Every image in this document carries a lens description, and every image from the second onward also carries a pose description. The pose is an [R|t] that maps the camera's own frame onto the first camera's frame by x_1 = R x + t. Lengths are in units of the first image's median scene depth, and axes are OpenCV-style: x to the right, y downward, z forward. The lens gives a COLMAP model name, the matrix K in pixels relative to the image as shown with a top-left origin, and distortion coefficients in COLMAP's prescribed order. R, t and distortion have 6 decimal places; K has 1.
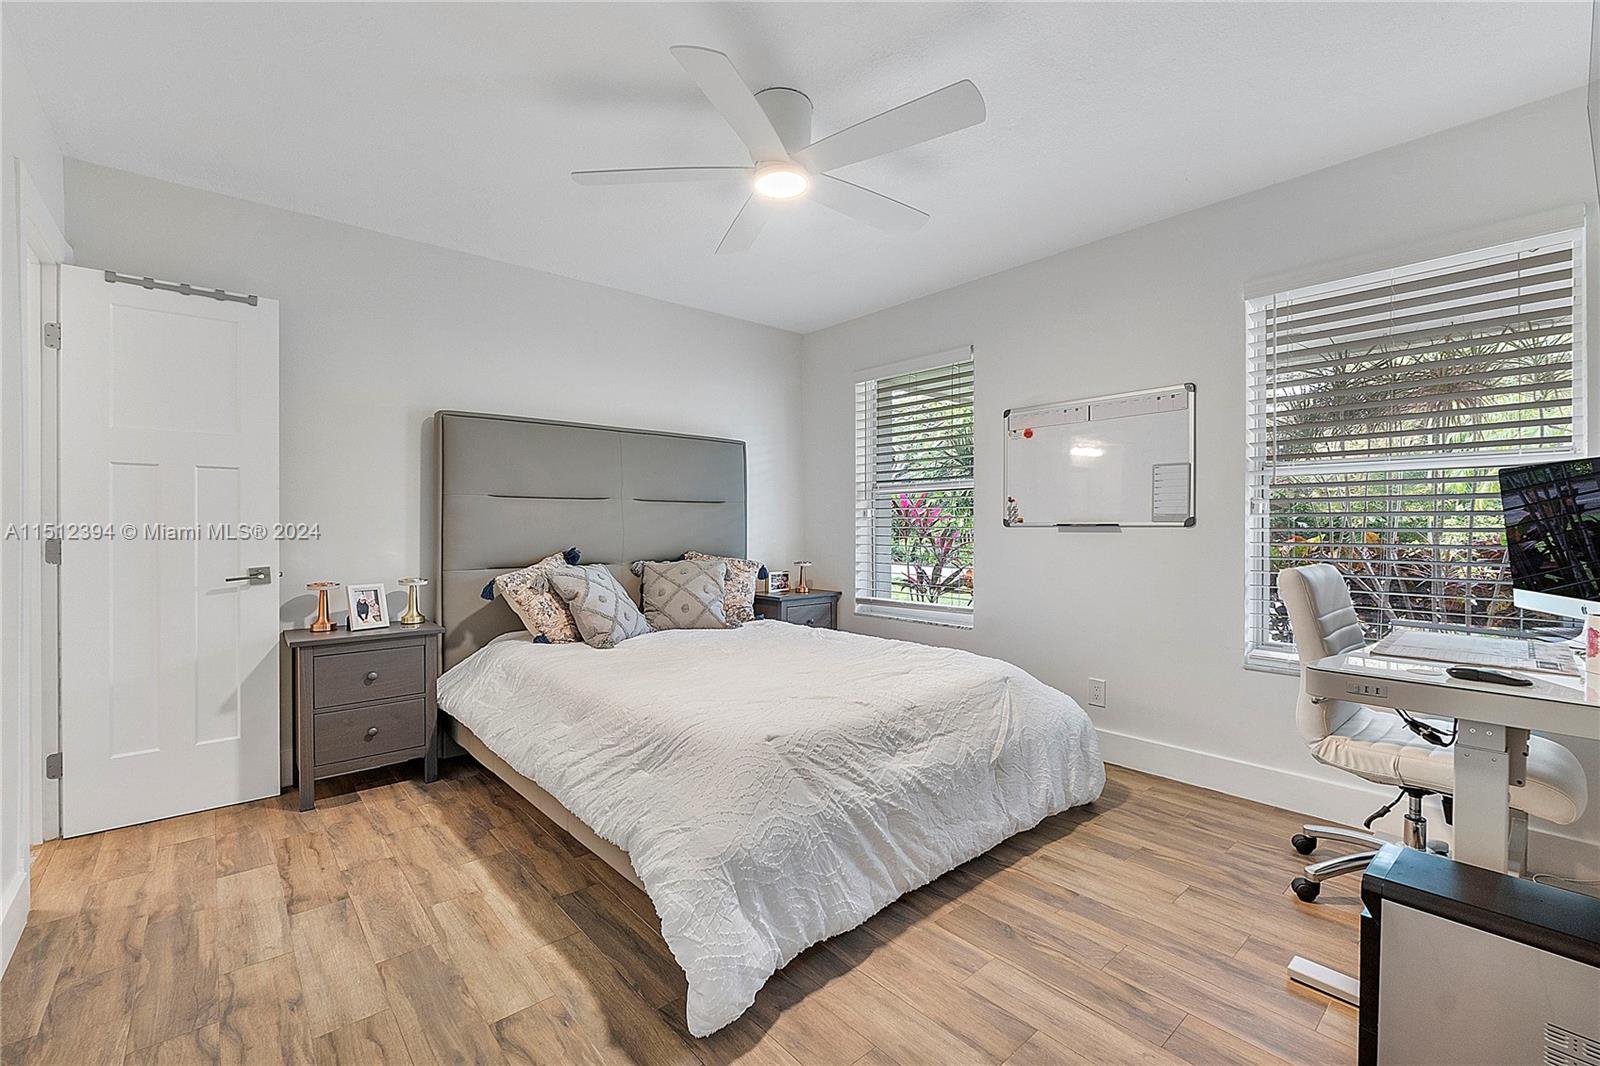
lens RADIAL K [[676.7, 0, 799.5], [0, 676.7, 525.9], [0, 0, 1]] dist [-0.002519, -0.003806]
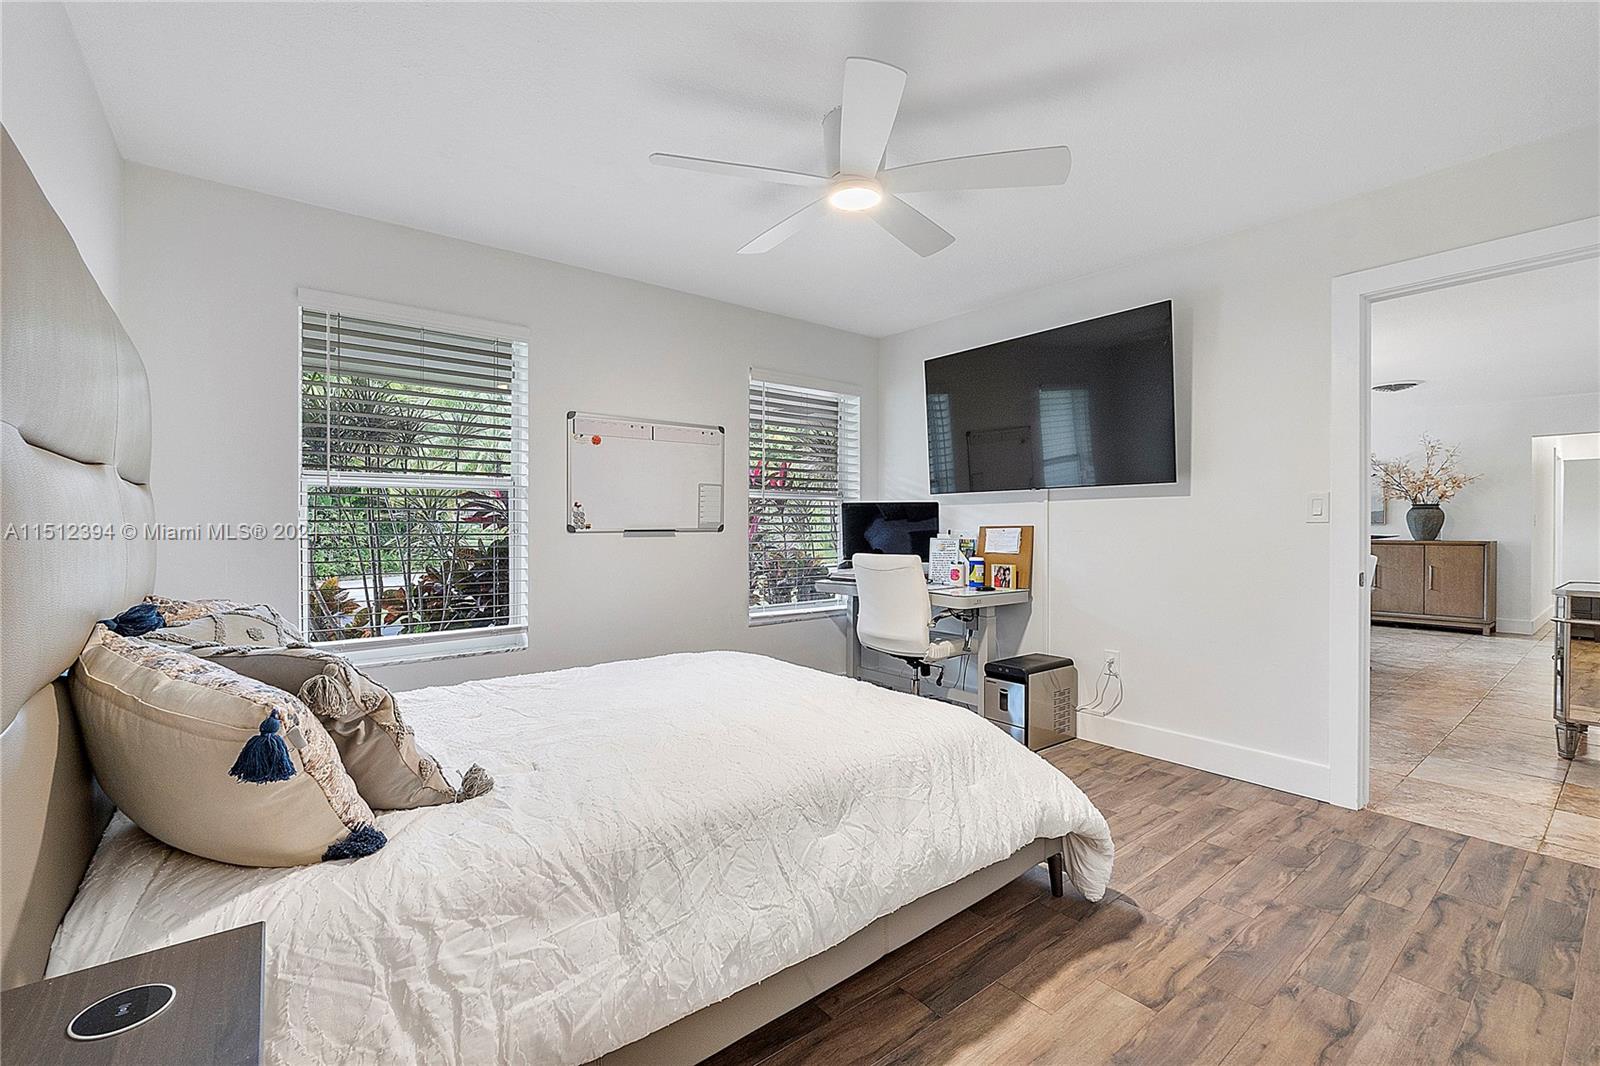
lens RADIAL K [[676.7, 0, 799.5], [0, 676.7, 525.9], [0, 0, 1]] dist [-0.002519, -0.003806]
pose [[0.053223, -0.000394, 0.998583, -1.161625], [0.002501, 0.999997, 0.000261, -0.014379], [-0.998580, 0.002484, 0.053224, 1.131847]]
